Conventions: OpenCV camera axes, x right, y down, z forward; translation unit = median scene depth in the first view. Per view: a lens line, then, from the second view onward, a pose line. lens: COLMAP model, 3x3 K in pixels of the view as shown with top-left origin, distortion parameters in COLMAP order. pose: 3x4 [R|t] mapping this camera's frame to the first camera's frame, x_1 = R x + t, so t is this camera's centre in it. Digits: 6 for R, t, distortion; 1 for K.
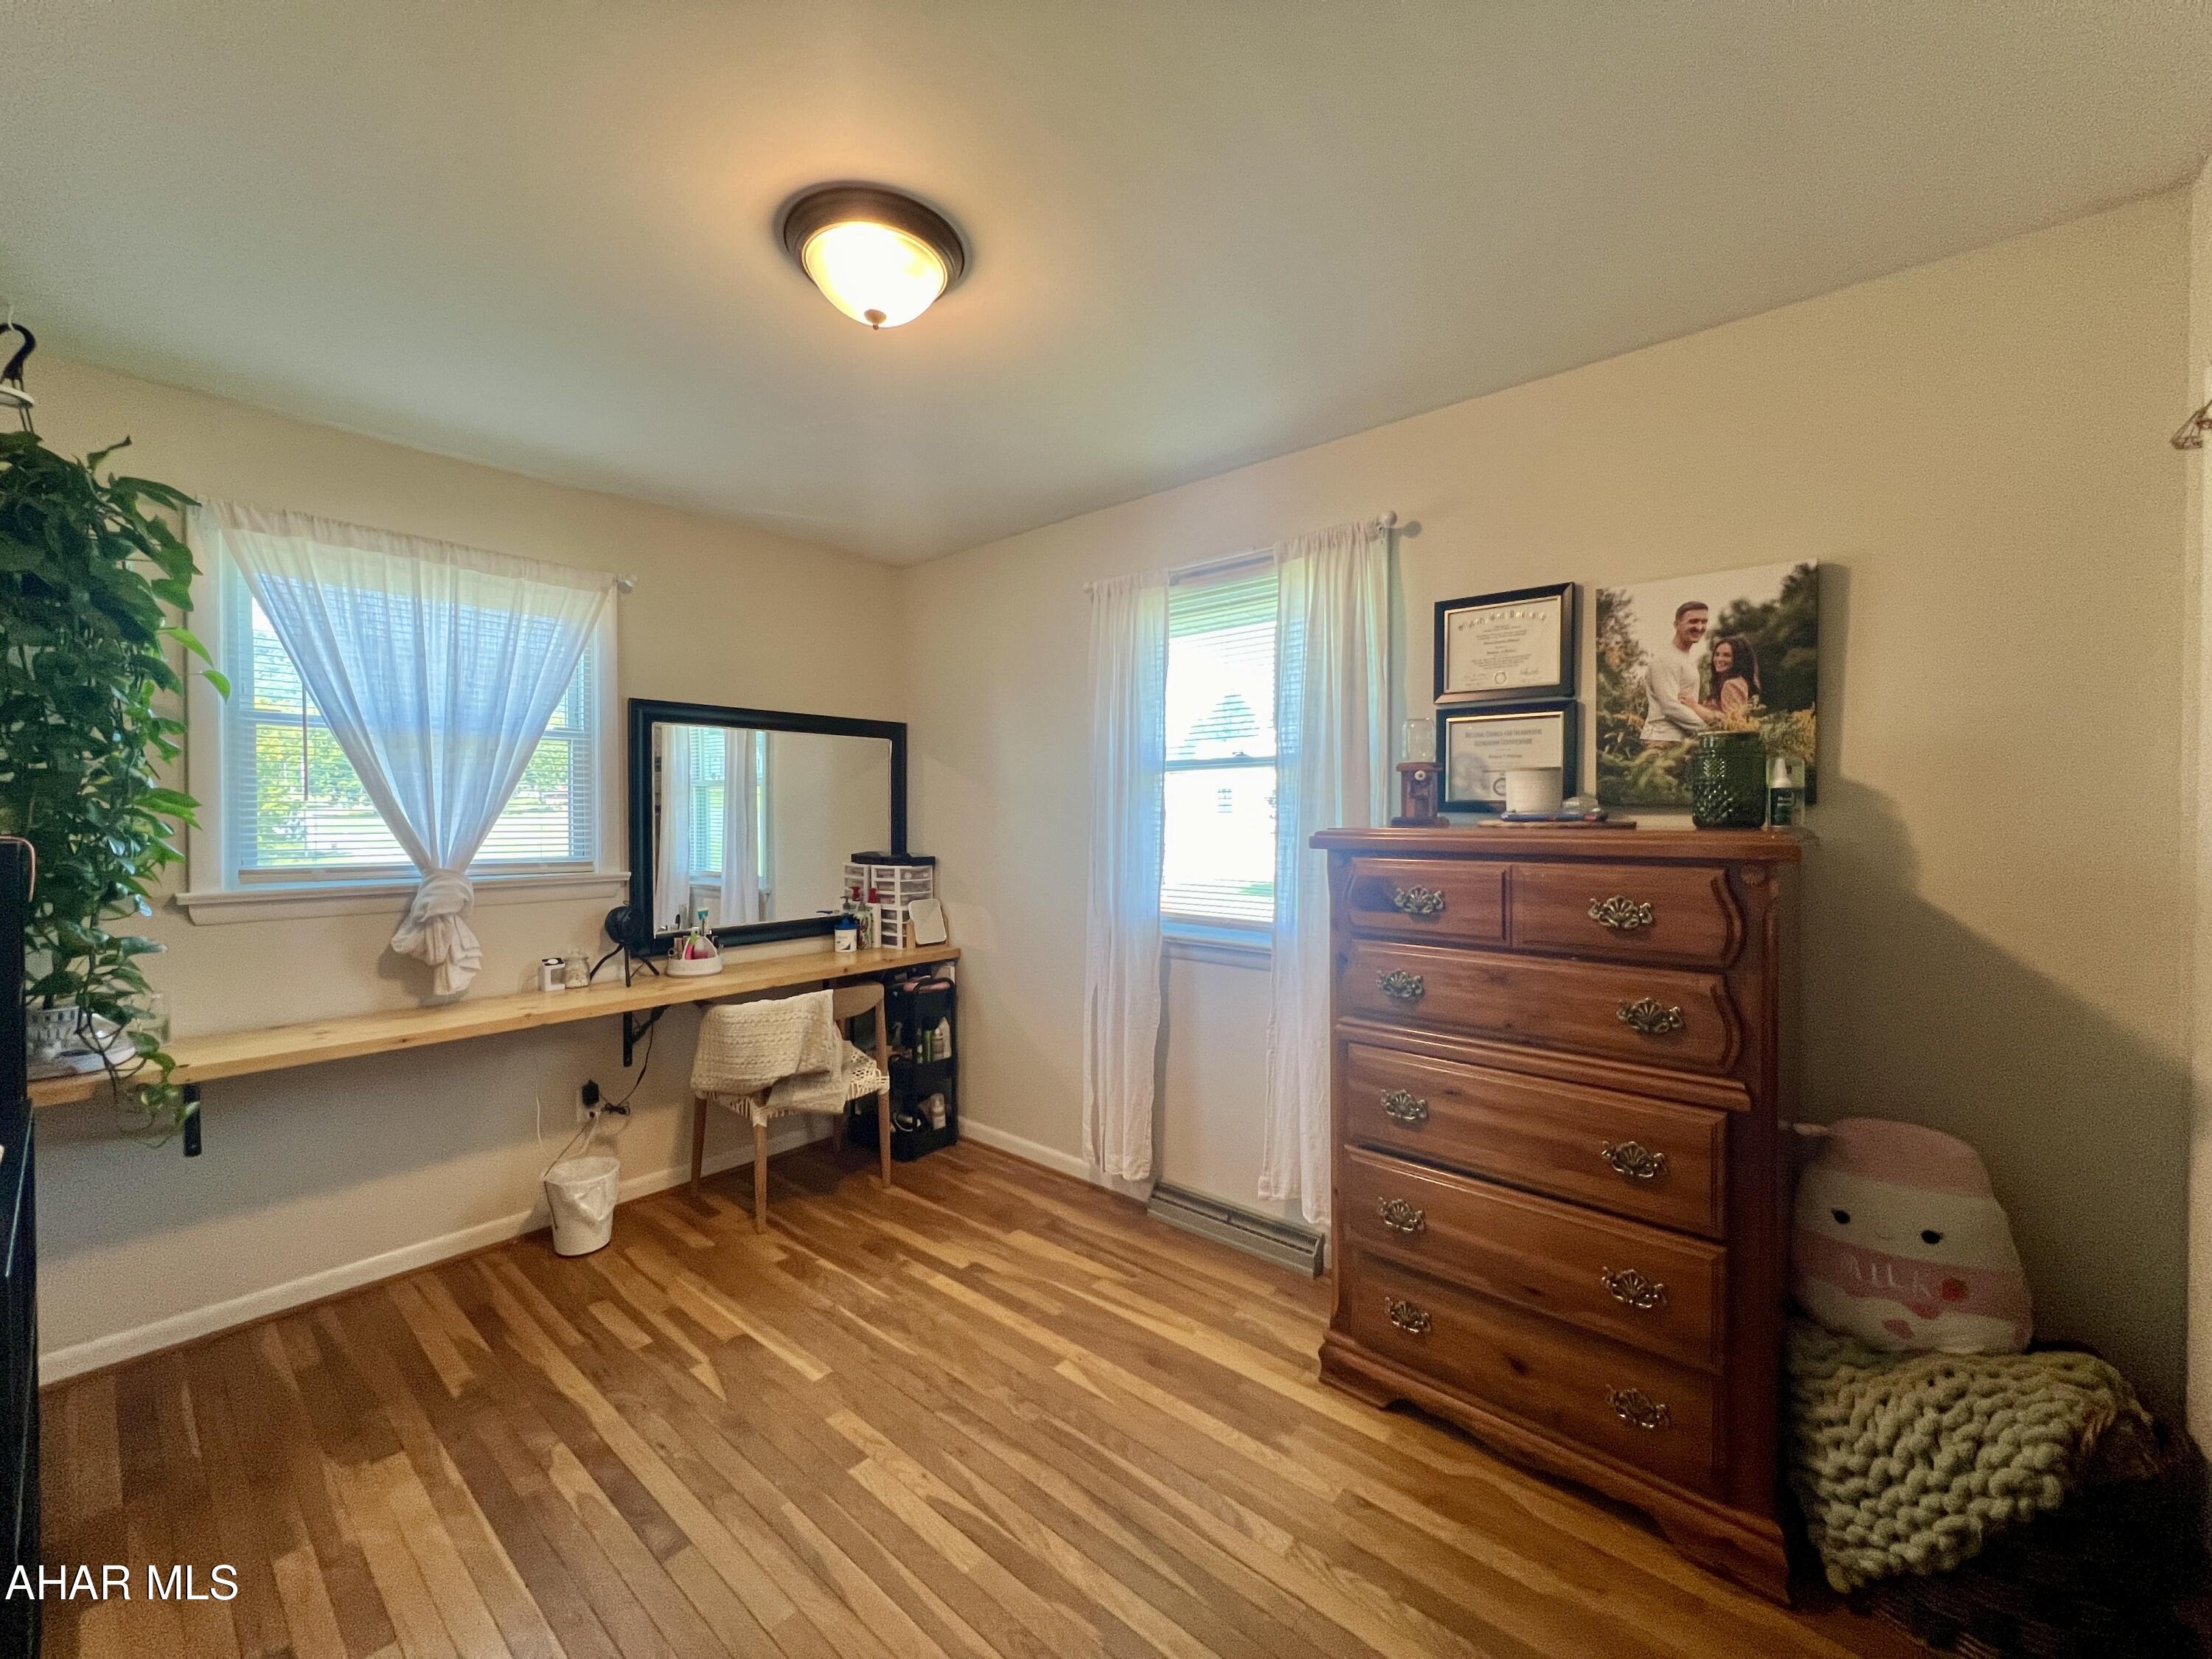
lens RADIAL K [[883.3, 0, 1098.5], [0, 883.3, 823.4], [0, 0, 1]] dist [-0.002245, 0.000136]
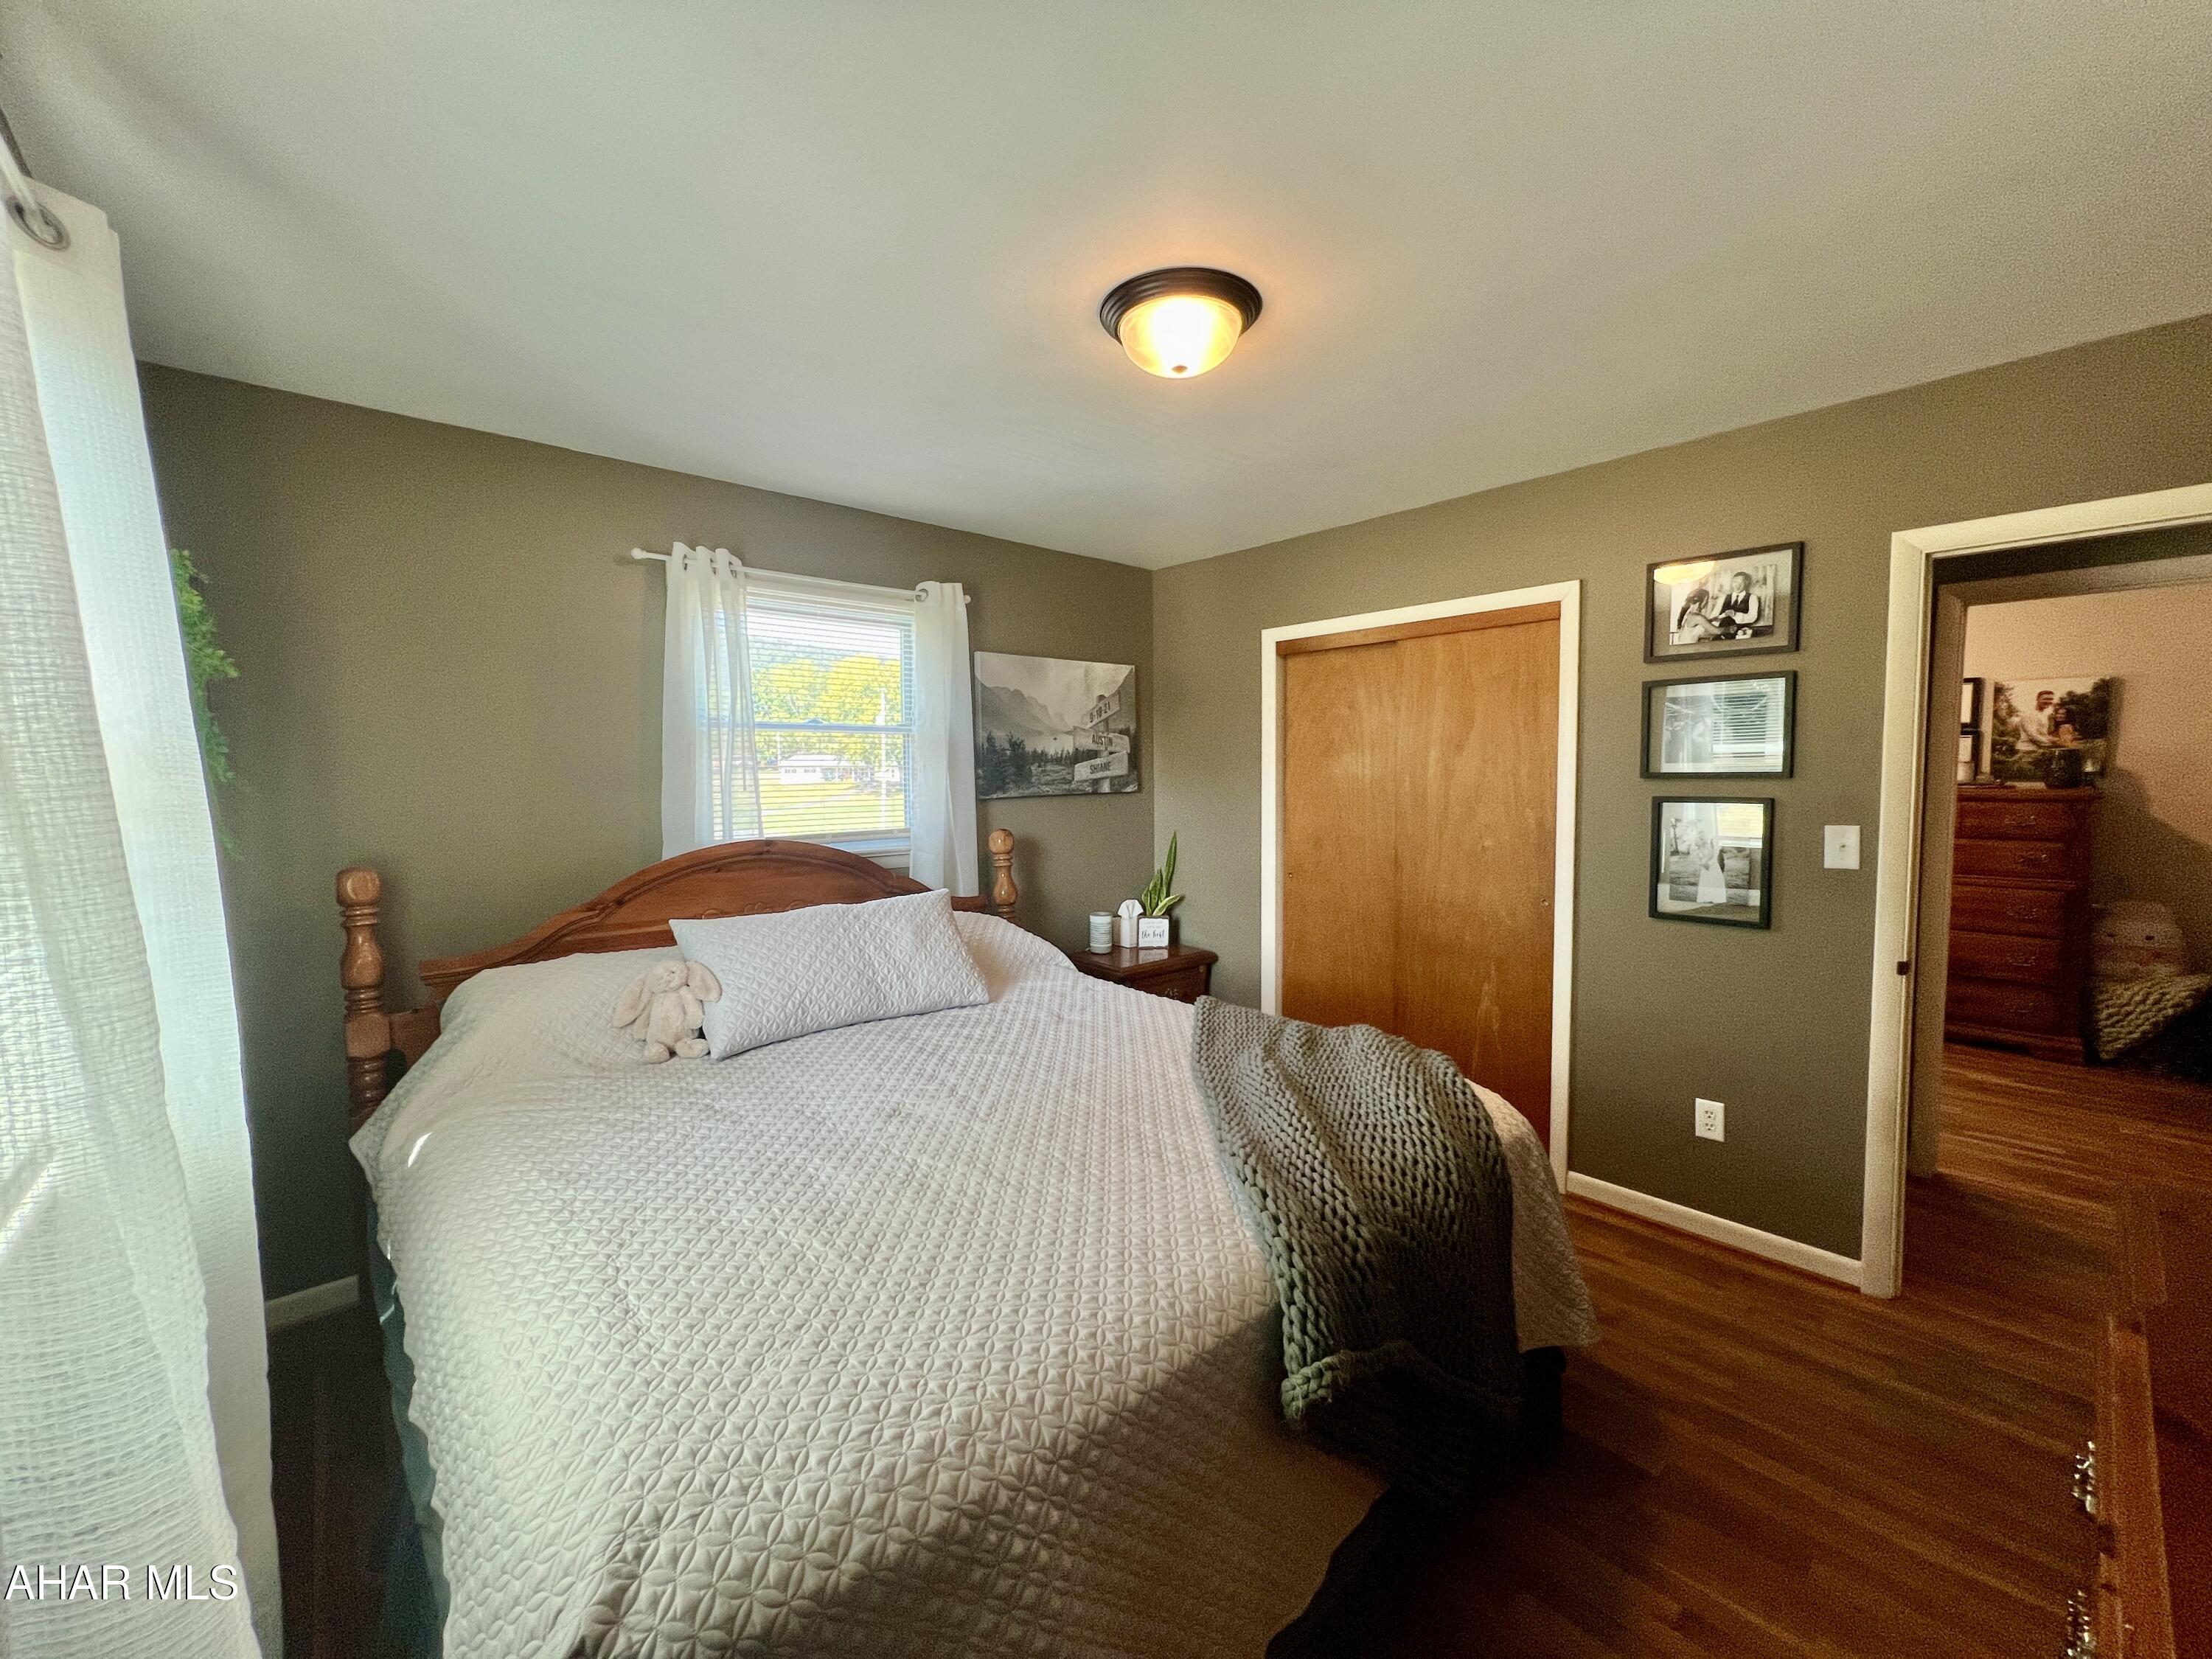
lens RADIAL K [[879.9, 0, 1056.6], [0, 879.9, 825.1], [0, 0, 1]] dist [-0.000825, -0.003636]
pose [[0.988768, -0.001853, -0.149444, -1.571577], [0.009373, 0.998723, 0.049635, -0.035324], [0.149161, -0.050478, 0.987524, -1.691314]]
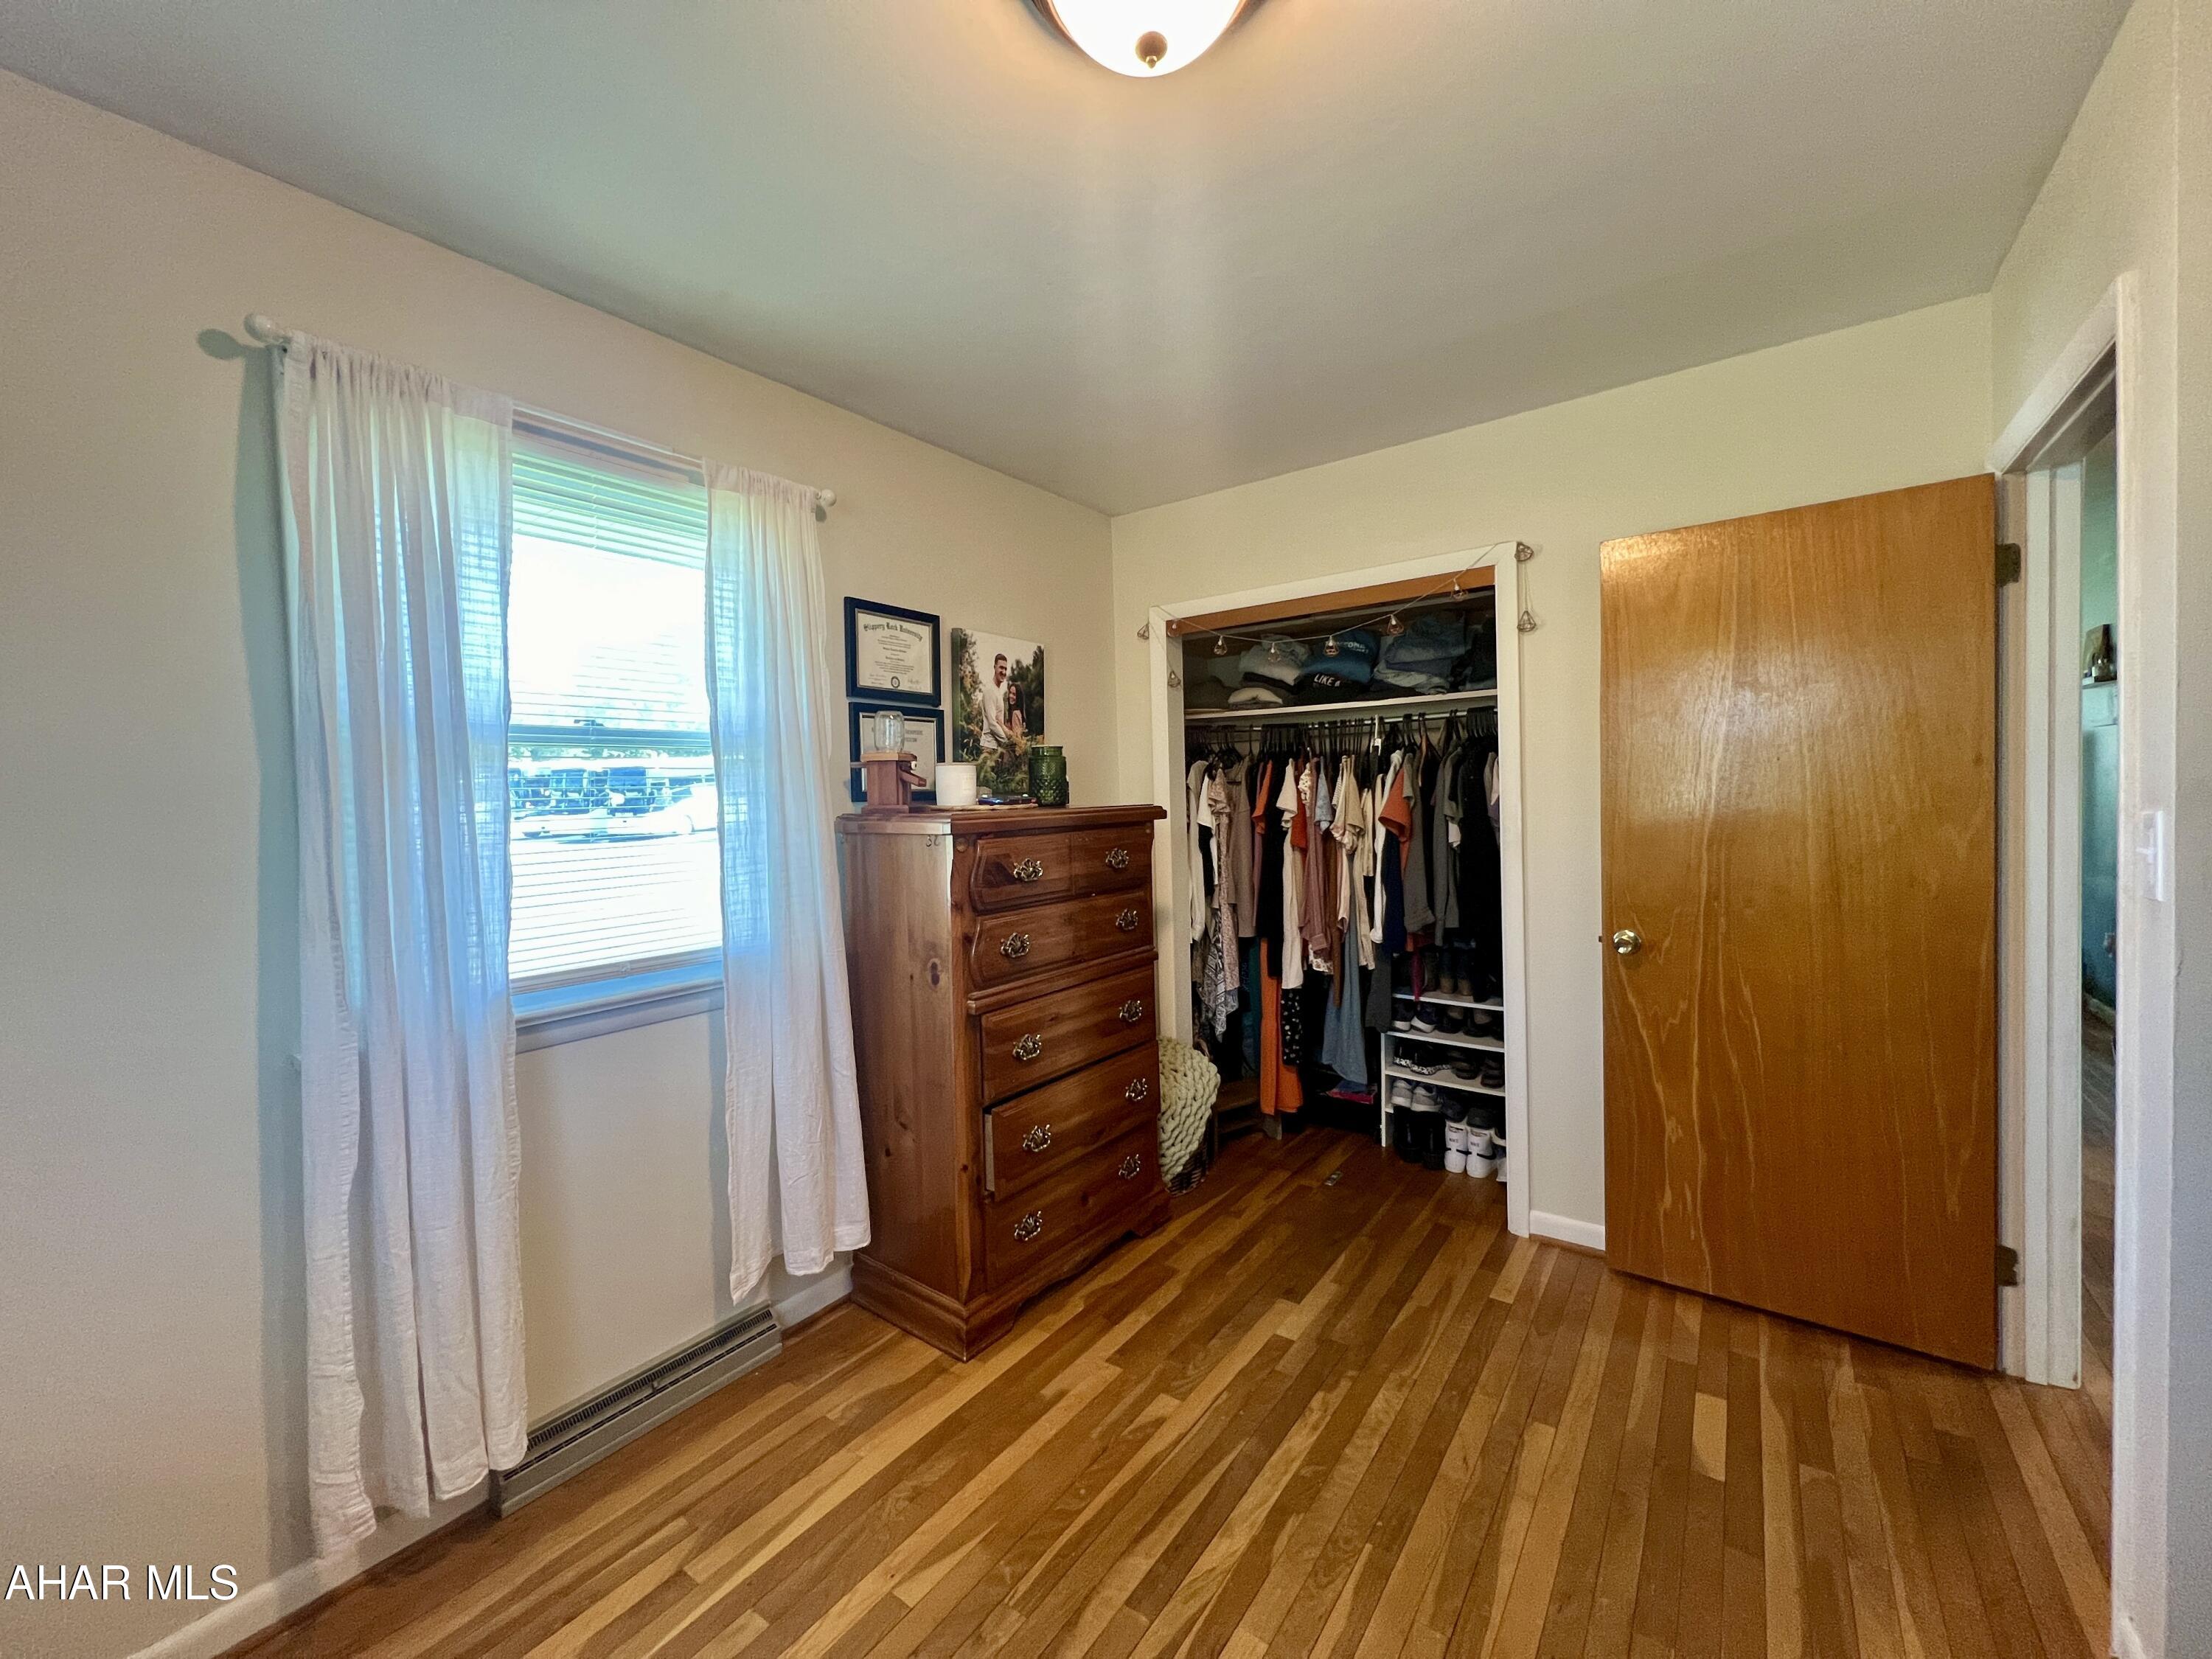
lens RADIAL K [[883.3, 0, 1098.5], [0, 883.3, 823.4], [0, 0, 1]] dist [-0.002245, 0.000136]
pose [[-0.082229, -0.026240, 0.996268, -0.808683], [0.042995, 0.998629, 0.029851, -0.007507], [-0.995686, 0.045289, -0.080988, 0.974497]]
